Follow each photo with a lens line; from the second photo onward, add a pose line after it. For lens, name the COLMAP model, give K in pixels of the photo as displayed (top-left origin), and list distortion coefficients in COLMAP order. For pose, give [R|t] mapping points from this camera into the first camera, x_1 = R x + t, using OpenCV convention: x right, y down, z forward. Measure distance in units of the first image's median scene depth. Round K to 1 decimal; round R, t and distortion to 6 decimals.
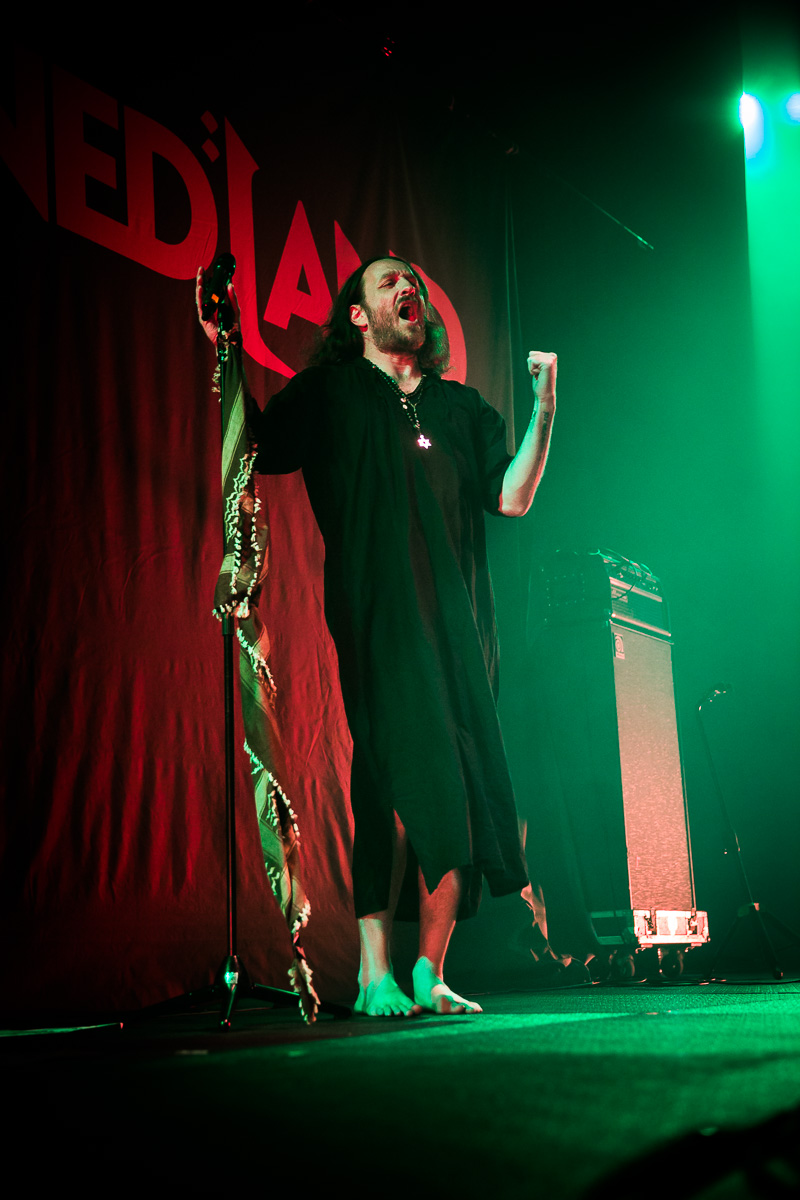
lens RADIAL K [[1762.7, 0, 400.0], [0, 1762.7, 600.0], [0, 0, 1]] dist [0.117438, -0.118269]
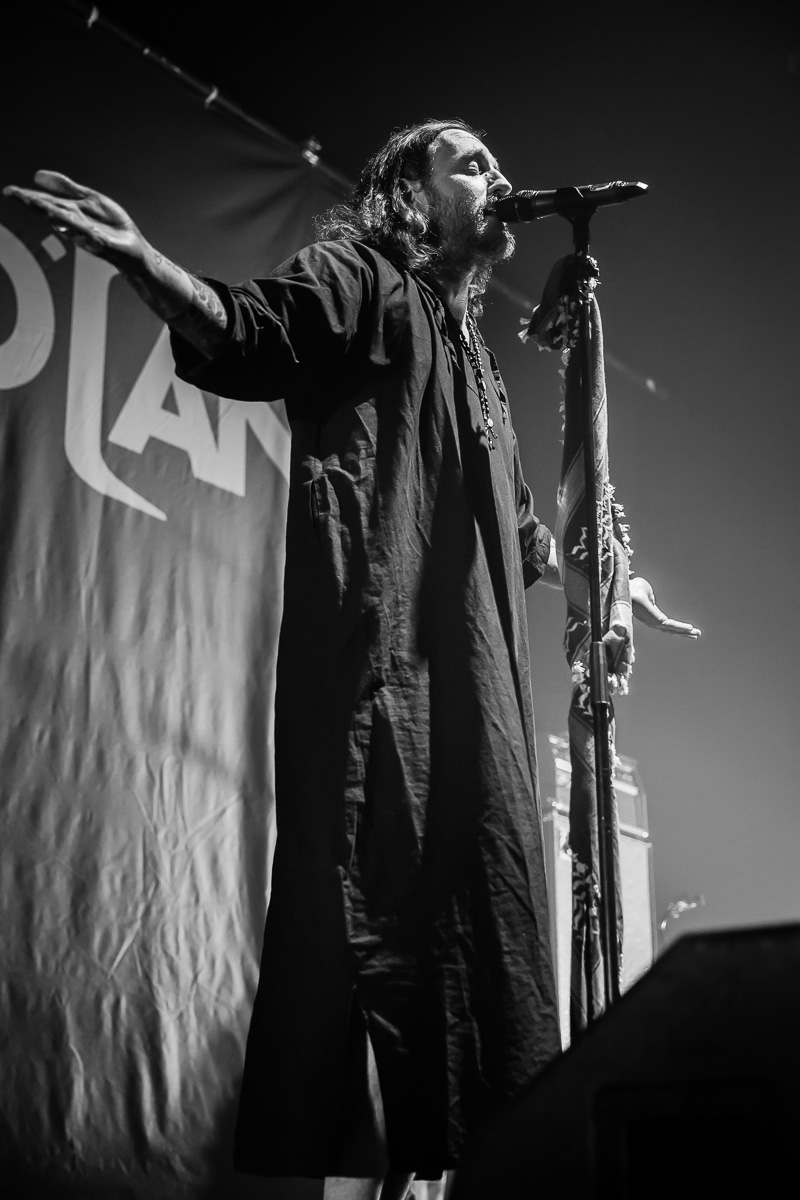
lens RADIAL K [[1762.7, 0, 400.0], [0, 1762.7, 600.0], [0, 0, 1]] dist [0.117438, -0.118269]
pose [[0.993336, 0.008249, -0.114960, 0.165377], [-0.022624, 0.991985, -0.124312, 0.020183], [0.113014, 0.126084, 0.985561, 0.196862]]
